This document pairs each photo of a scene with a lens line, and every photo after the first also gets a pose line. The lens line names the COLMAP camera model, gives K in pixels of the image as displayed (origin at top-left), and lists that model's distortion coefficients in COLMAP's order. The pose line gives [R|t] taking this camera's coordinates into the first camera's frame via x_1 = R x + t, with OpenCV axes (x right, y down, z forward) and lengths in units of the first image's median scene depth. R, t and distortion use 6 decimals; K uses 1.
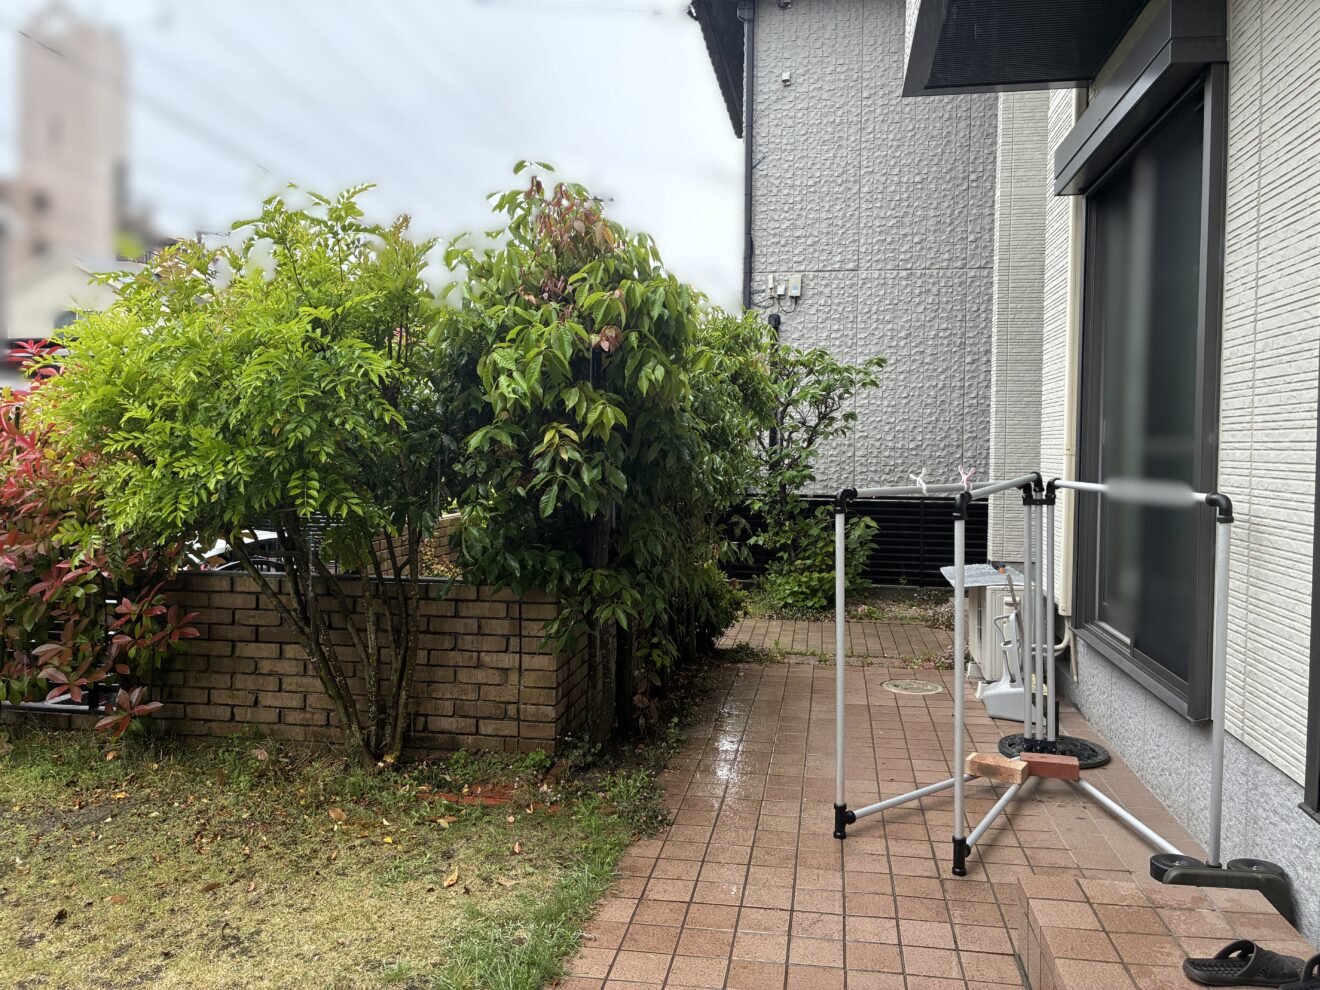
lens RADIAL K [[1006.4, 0, 663.5], [0, 1006.4, 493.2], [0, 0, 1]] dist [0.041974, 0.001156]
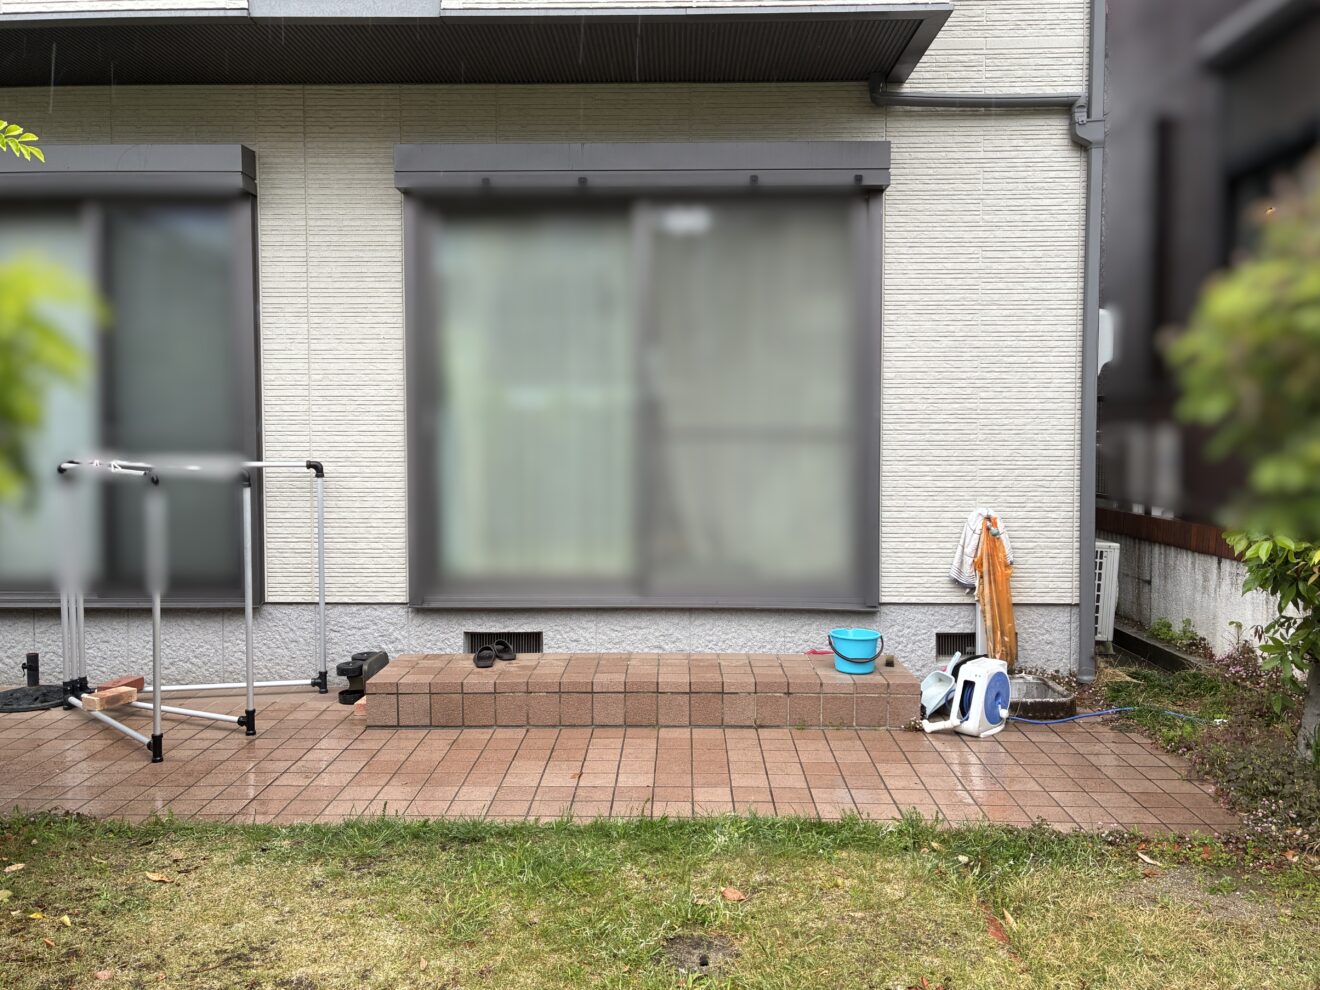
lens RADIAL K [[1006.4, 0, 662.2], [0, 1006.4, 493.5], [0, 0, 1]] dist [0.041974, 0.001156]
pose [[-0.141905, -0.058569, 0.988146, -1.316044], [0.051673, 0.996449, 0.066482, -0.032945], [-0.988531, 0.060495, -0.138375, 0.675071]]
